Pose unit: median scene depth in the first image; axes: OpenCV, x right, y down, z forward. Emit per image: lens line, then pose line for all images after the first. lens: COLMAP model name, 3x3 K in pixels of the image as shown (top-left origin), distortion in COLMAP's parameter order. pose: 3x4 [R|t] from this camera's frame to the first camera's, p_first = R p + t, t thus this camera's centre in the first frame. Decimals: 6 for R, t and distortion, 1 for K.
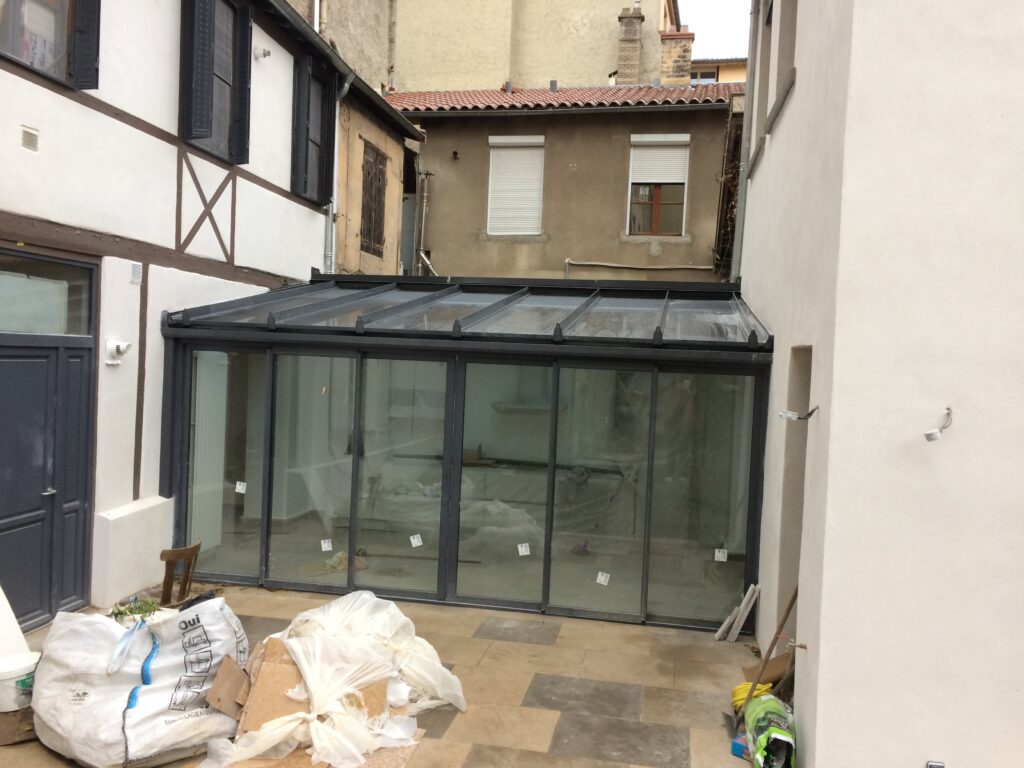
lens RADIAL K [[865.9, 0, 512.0], [0, 865.9, 384.0], [0, 0, 1]] dist [0.002885, -0.002535]
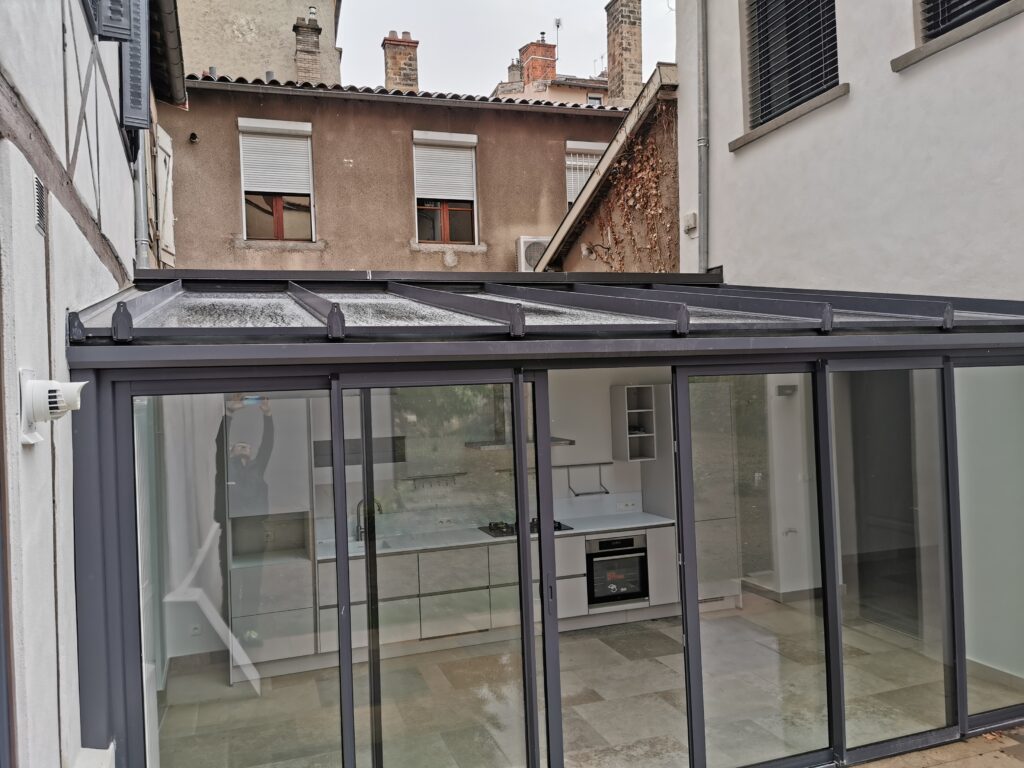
lens RADIAL K [[773.2, 0, 512.0], [0, 773.2, 384.0], [0, 0, 1]] dist [0.002482, -0.051394]
pose [[0.851052, -0.073498, 0.519913, -0.204812], [0.093011, 0.995599, -0.011508, -0.011154], [-0.516778, 0.058151, 0.854142, 0.285969]]
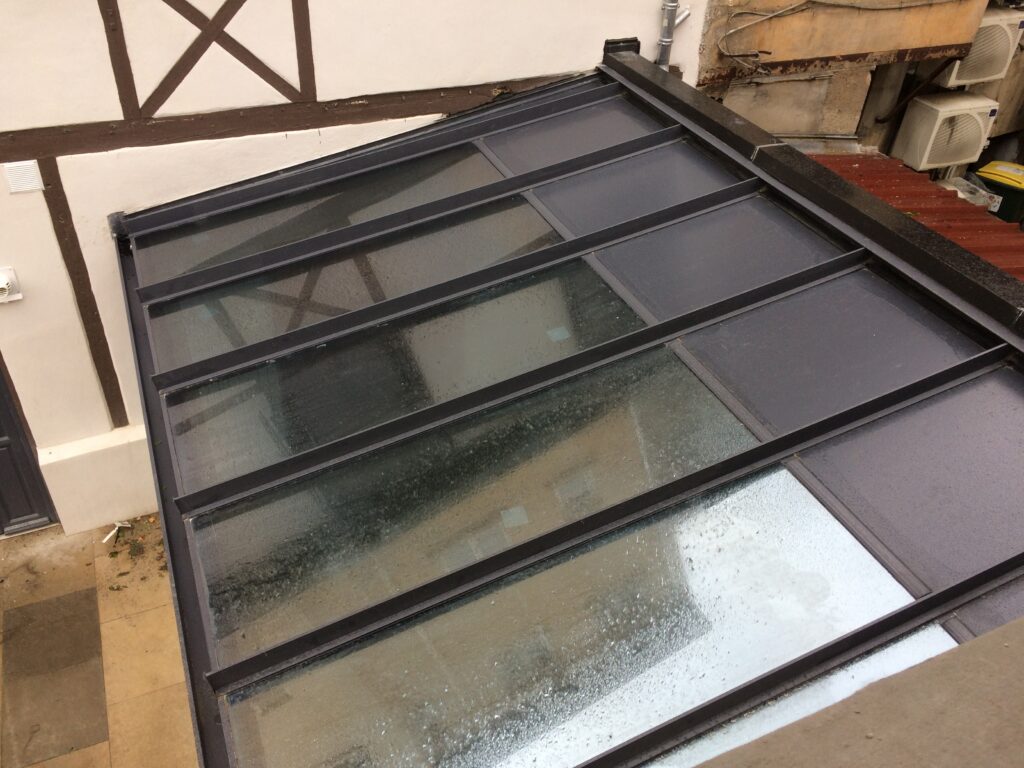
lens RADIAL K [[865.9, 0, 512.0], [0, 865.9, 384.0], [0, 0, 1]] dist [0.002885, -0.002535]
pose [[0.566933, 0.486743, -0.664582, 0.151076], [-0.052350, 0.826420, 0.560615, -0.186841], [0.822099, -0.283040, 0.494006, 0.437595]]
